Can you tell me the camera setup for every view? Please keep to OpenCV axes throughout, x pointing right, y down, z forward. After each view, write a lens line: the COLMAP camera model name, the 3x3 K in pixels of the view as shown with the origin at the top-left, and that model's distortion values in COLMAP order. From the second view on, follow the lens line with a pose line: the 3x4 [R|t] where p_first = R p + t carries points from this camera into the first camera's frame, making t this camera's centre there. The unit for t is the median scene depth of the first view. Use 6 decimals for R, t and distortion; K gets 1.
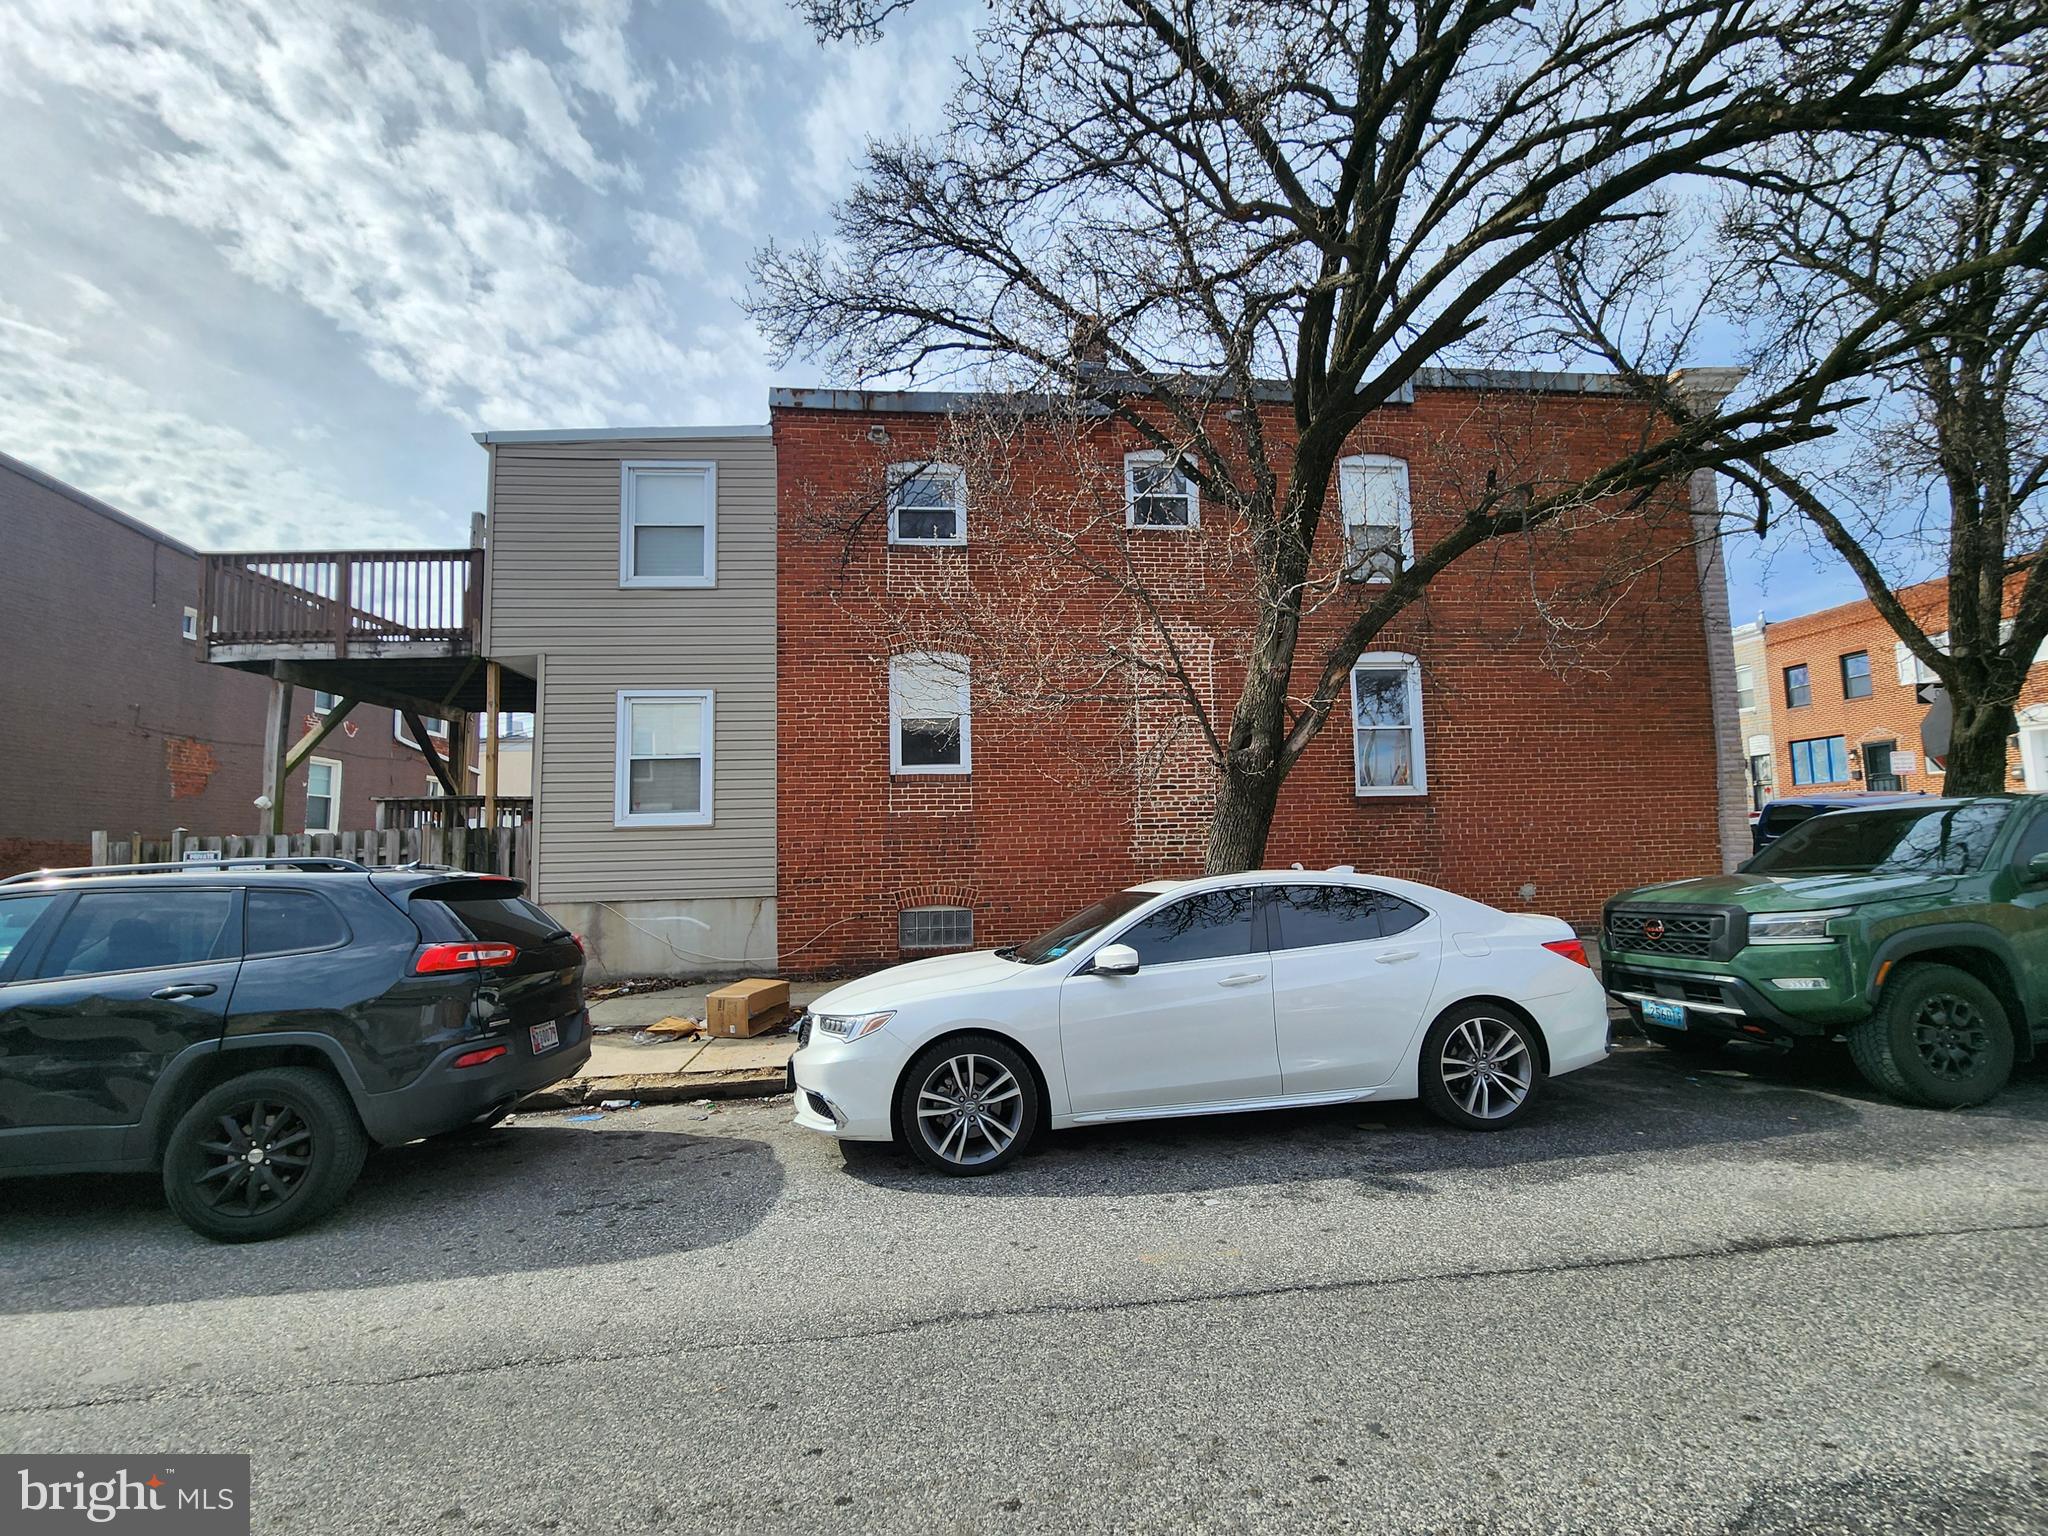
lens RADIAL K [[810.3, 0, 1024.0], [0, 810.3, 768.0], [0, 0, 1]] dist [-0.001275, -0.000112]
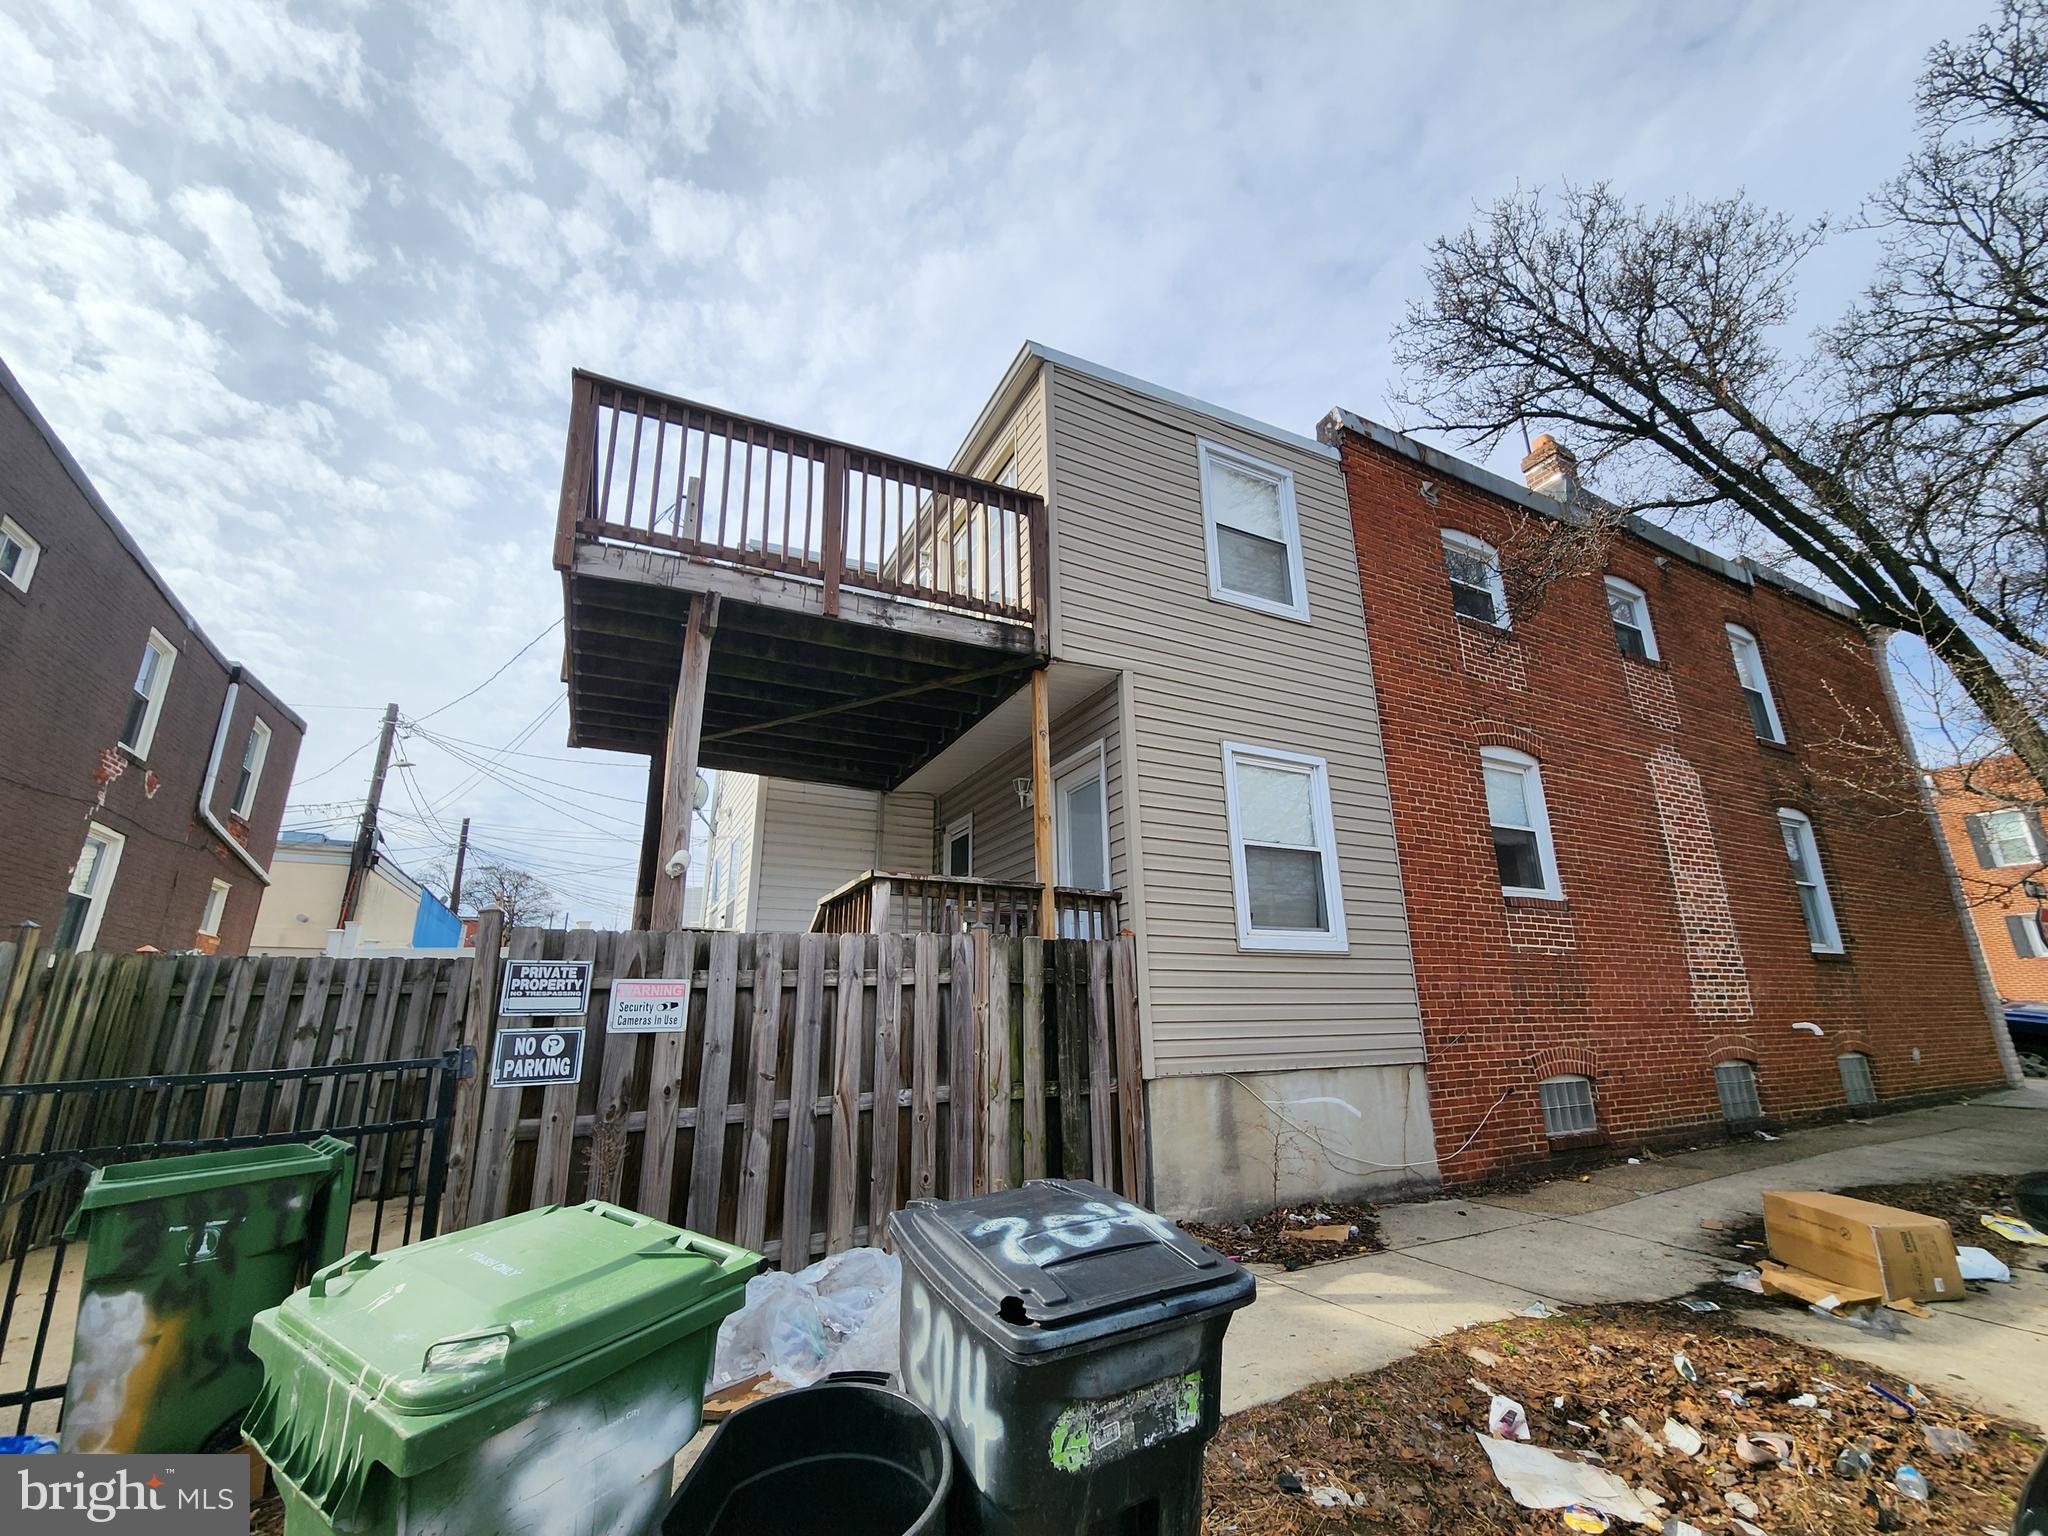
lens RADIAL K [[810.3, 0, 1024.0], [0, 810.3, 768.0], [0, 0, 1]] dist [-0.001275, -0.000112]
pose [[0.928370, 0.124562, 0.350163, -0.887366], [-0.056097, 0.978334, -0.199289, 0.069553], [-0.367400, 0.165371, 0.915243, 0.451023]]
